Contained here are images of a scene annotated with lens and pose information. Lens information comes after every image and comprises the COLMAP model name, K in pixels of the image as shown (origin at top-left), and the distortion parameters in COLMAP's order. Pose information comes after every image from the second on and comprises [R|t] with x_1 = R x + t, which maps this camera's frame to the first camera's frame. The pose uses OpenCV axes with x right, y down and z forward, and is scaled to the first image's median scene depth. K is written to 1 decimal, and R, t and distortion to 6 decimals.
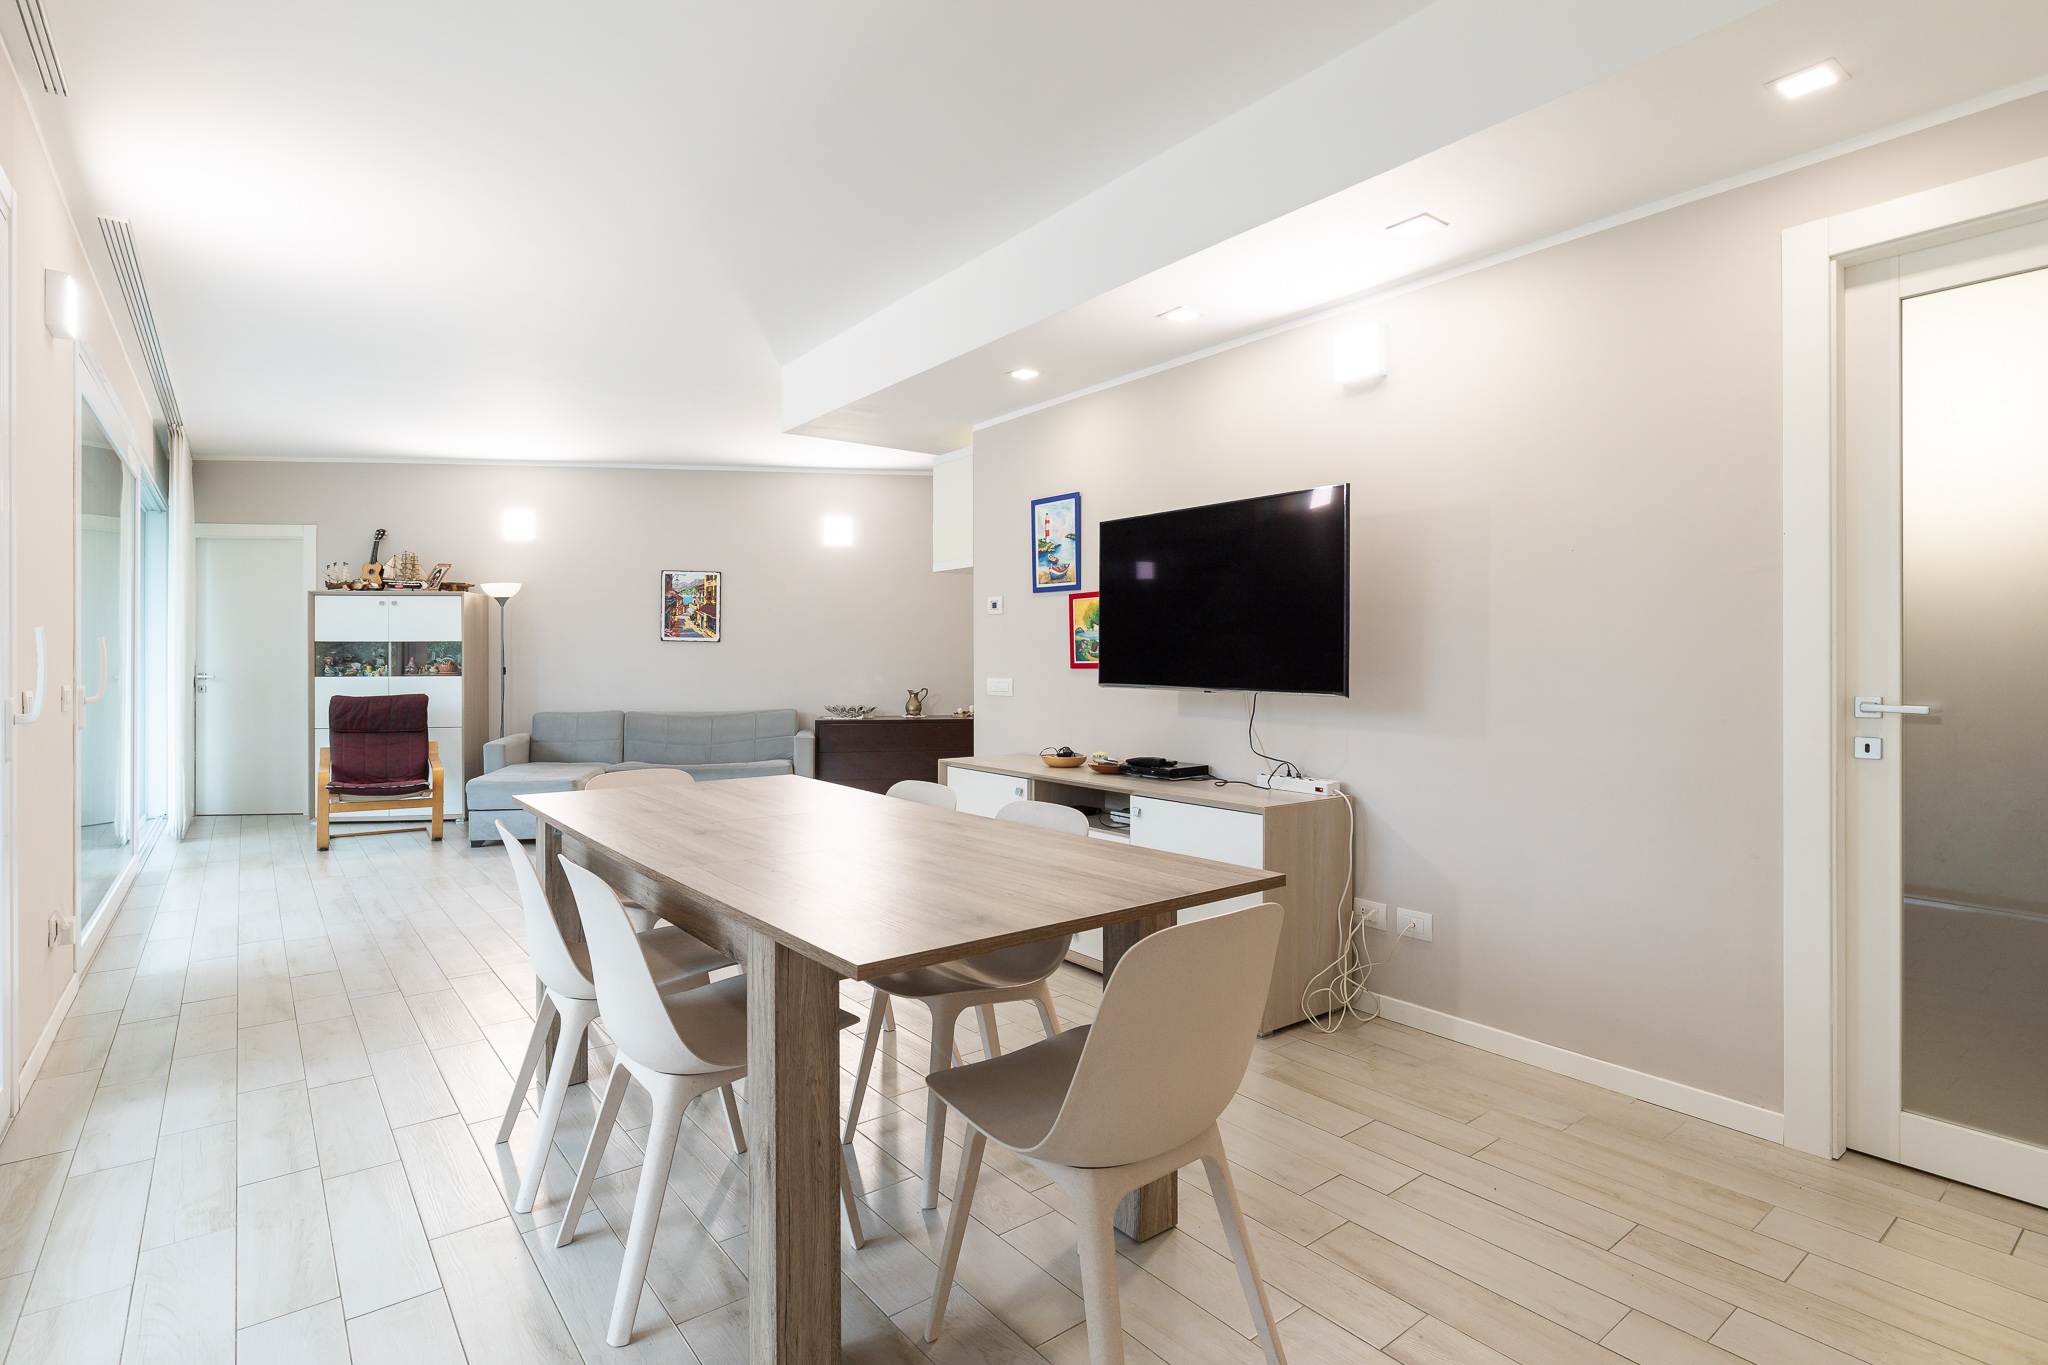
lens RADIAL K [[1013.9, 0, 1007.1], [0, 1013.9, 667.0], [0, 0, 1]] dist [0.001250, -0.002366]
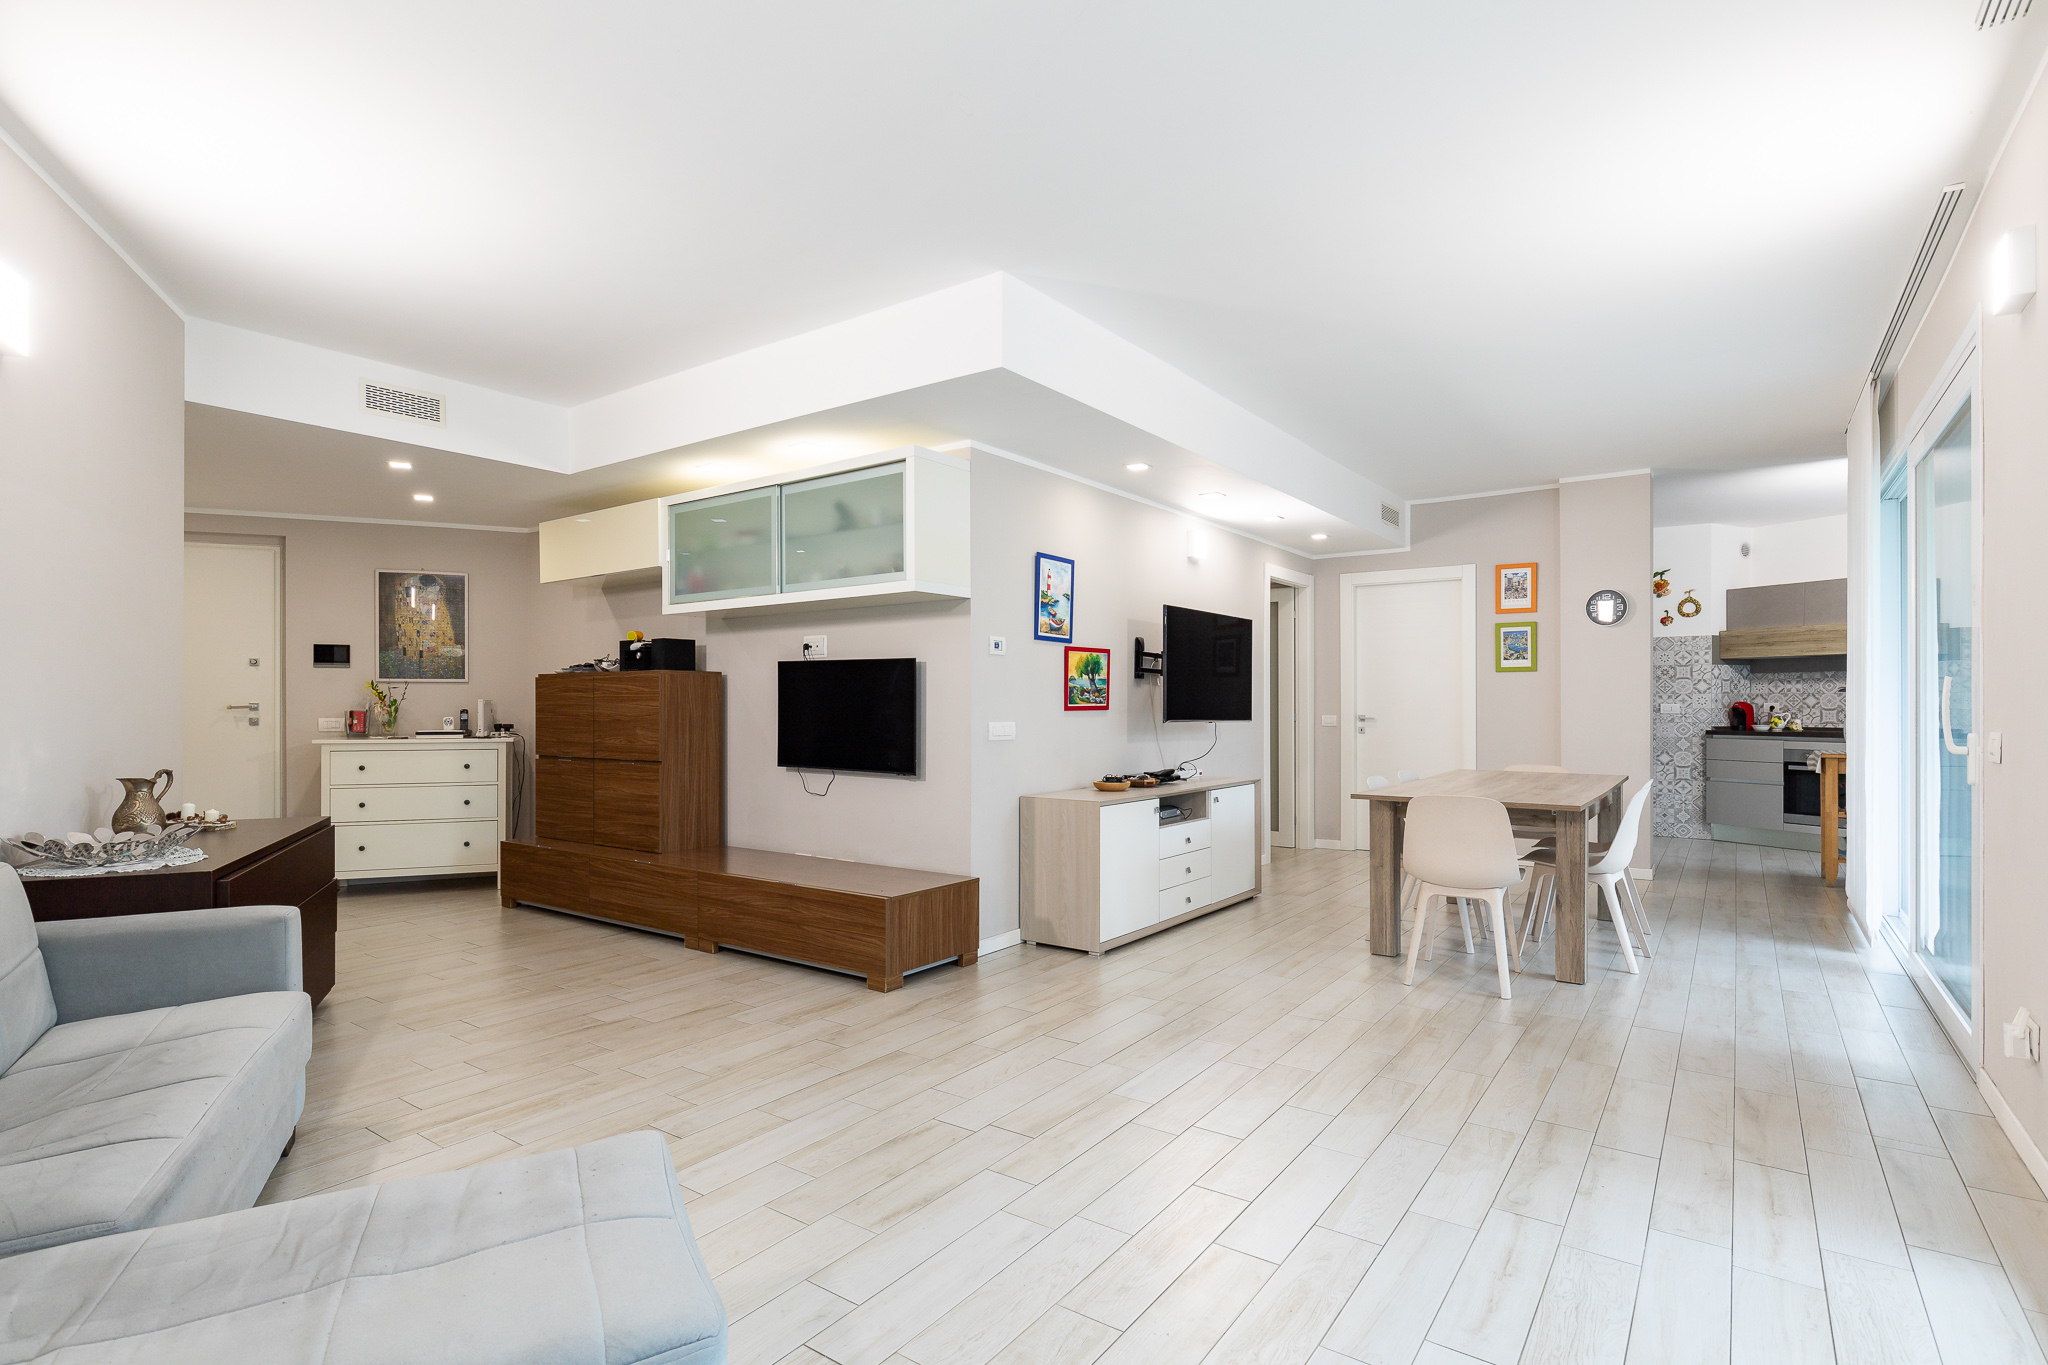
lens RADIAL K [[1013.9, 0, 1021.9], [0, 1013.9, 702.7], [0, 0, 1]] dist [0.001250, -0.002366]
pose [[-0.302968, 0.002414, 0.952998, -0.629345], [0.005864, 0.999983, -0.000669, -0.004236], [-0.952983, 0.005385, -0.302977, 0.861180]]
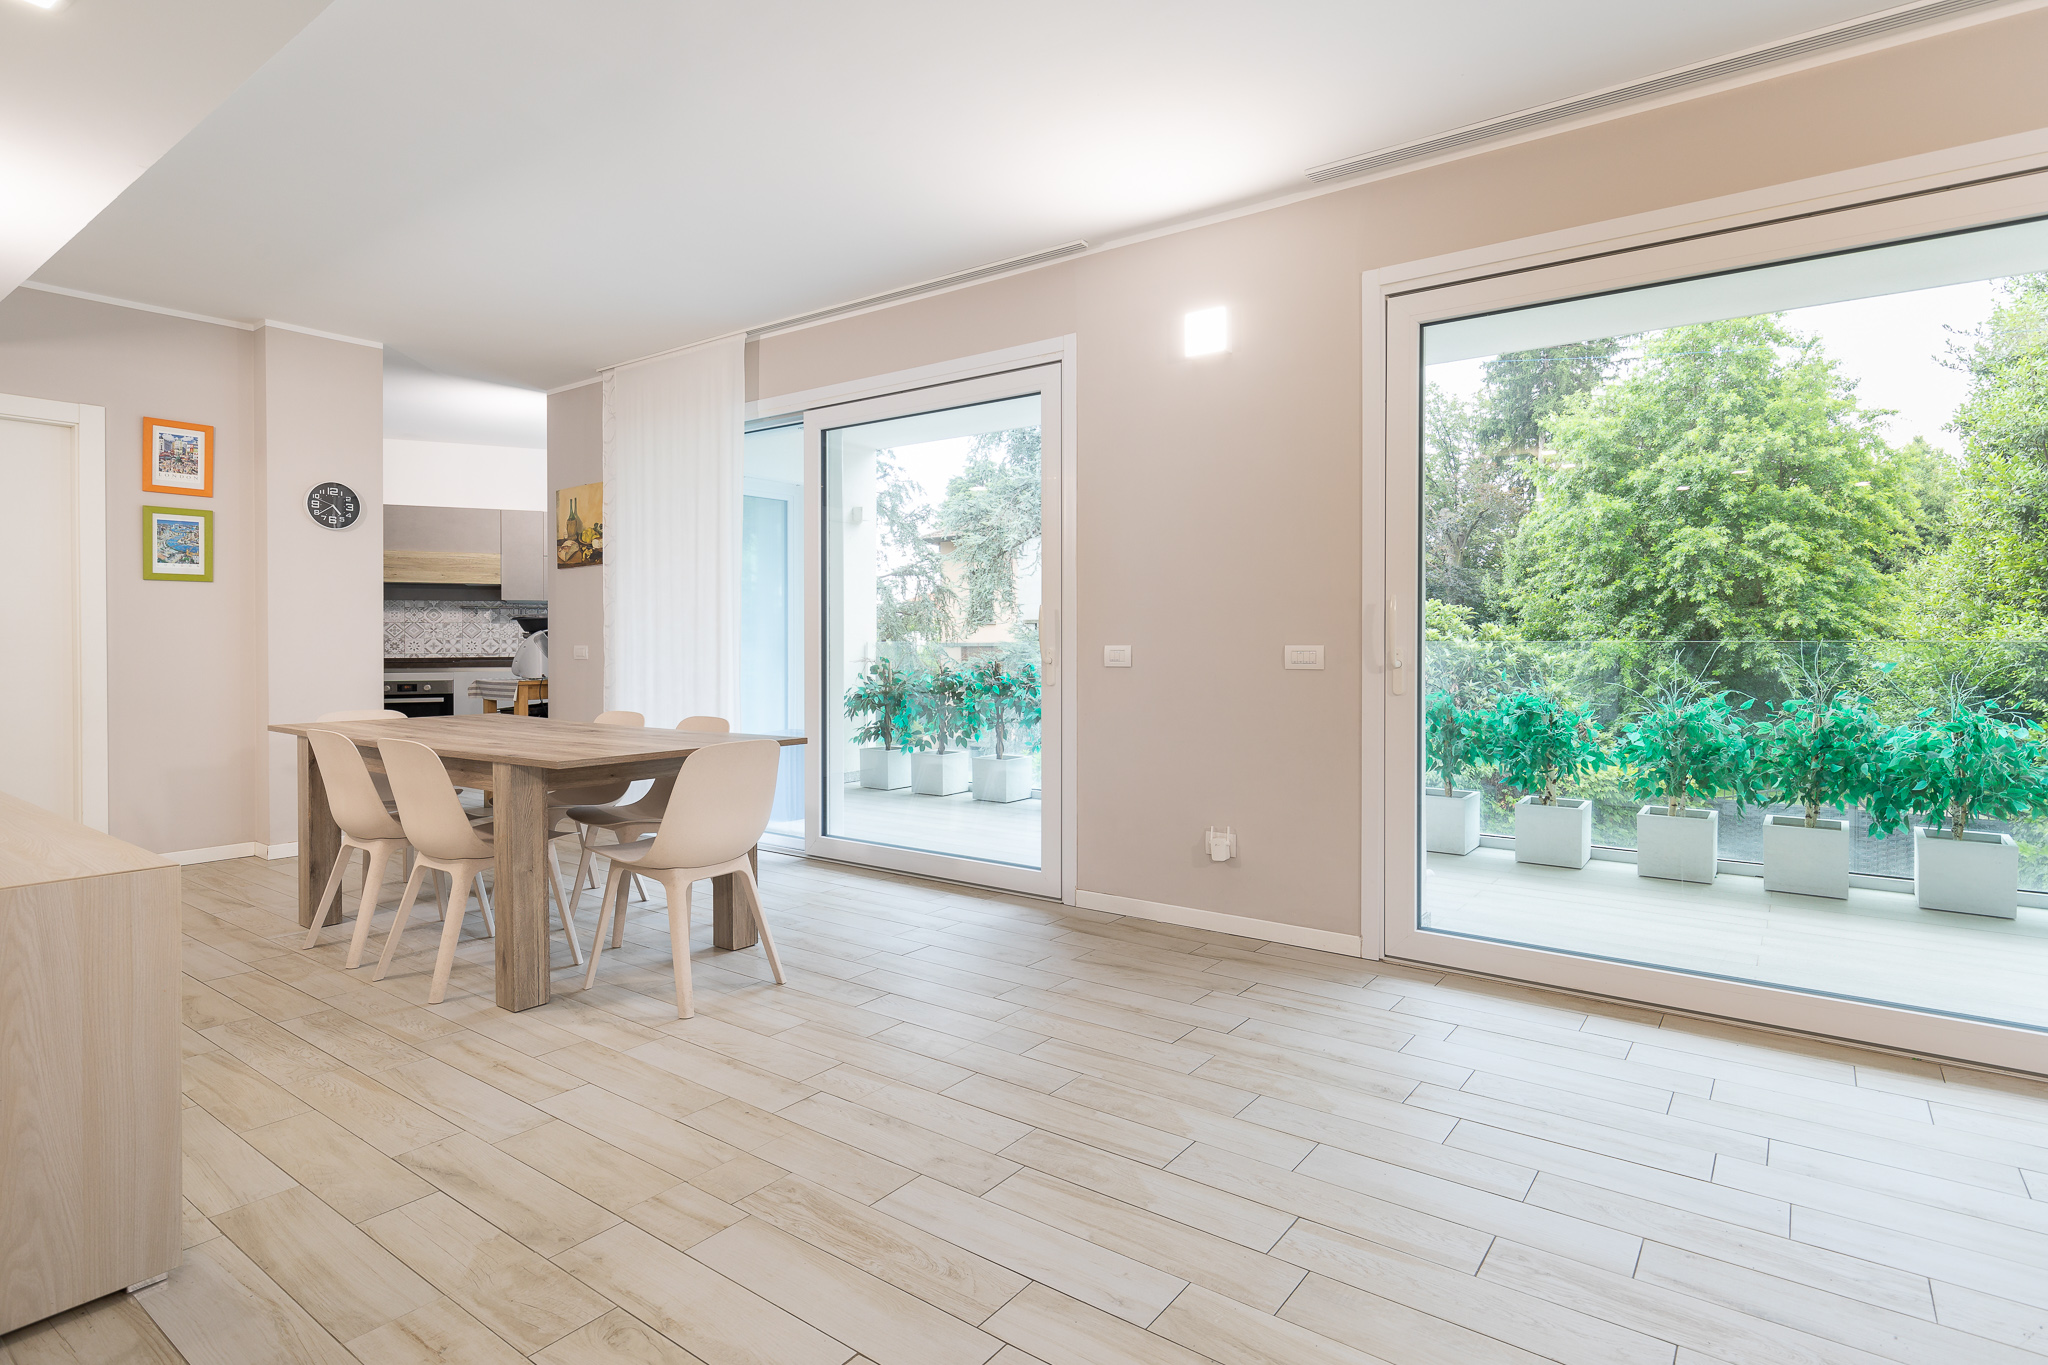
lens RADIAL K [[1013.9, 0, 1013.7], [0, 1013.9, 652.0], [0, 0, 1]] dist [0.001250, -0.002366]
pose [[-0.961734, 0.002391, -0.273975, -0.159953], [-0.001850, 0.999882, 0.015219, 0.004105], [0.273979, 0.015143, -0.961616, 0.903269]]
